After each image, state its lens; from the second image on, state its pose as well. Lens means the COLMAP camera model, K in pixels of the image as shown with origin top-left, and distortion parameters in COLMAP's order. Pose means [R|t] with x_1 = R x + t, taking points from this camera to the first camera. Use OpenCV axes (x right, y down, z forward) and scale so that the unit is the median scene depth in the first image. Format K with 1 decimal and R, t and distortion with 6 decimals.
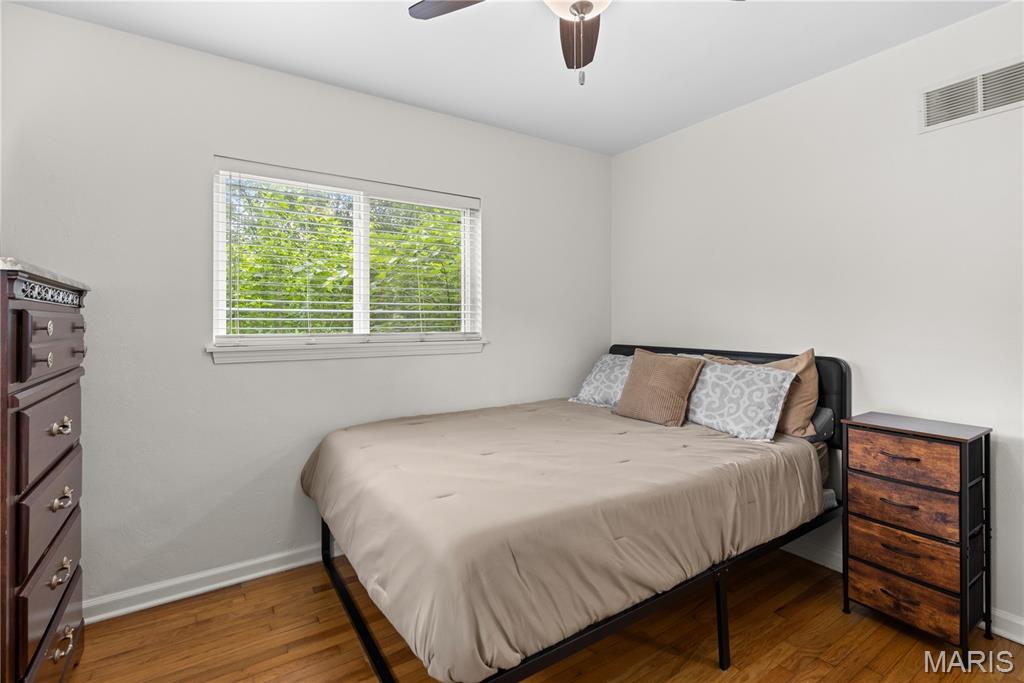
lens RADIAL K [[475.7, 0, 515.3], [0, 475.7, 313.7], [0, 0, 1]] dist [0.000326, -0.000036]
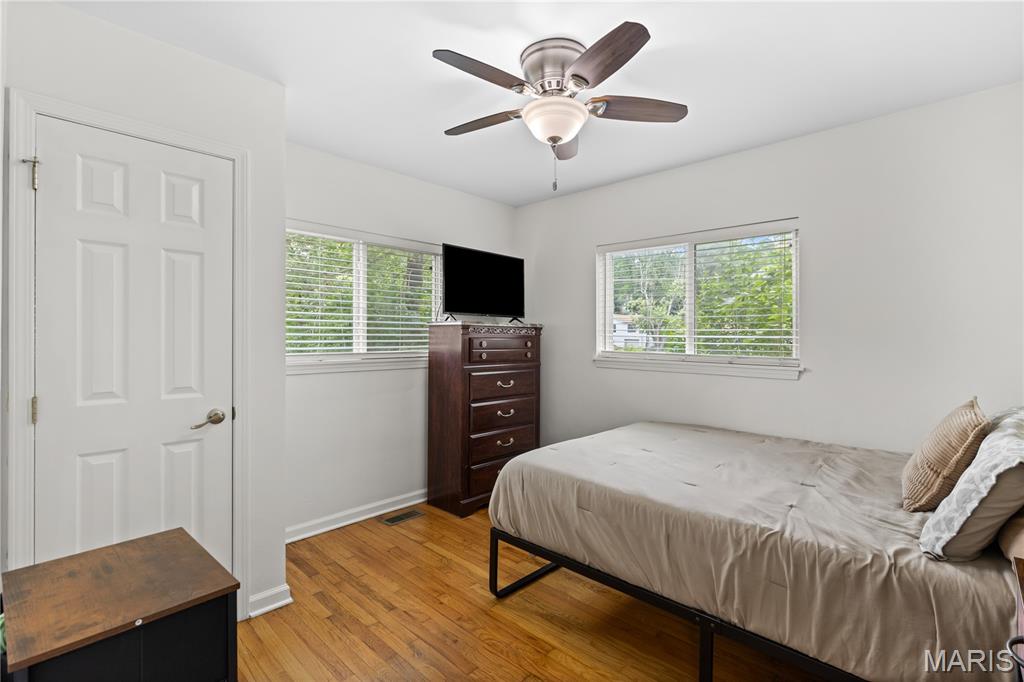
lens RADIAL K [[471.6, 0, 516.6], [0, 471.6, 333.7], [0, 0, 1]] dist [0.001117, -0.000161]
pose [[0.209455, -0.004501, -0.977808, 0.996026], [0.002382, 0.999989, -0.004093, -0.012671], [0.977815, -0.001472, 0.209463, 0.355463]]
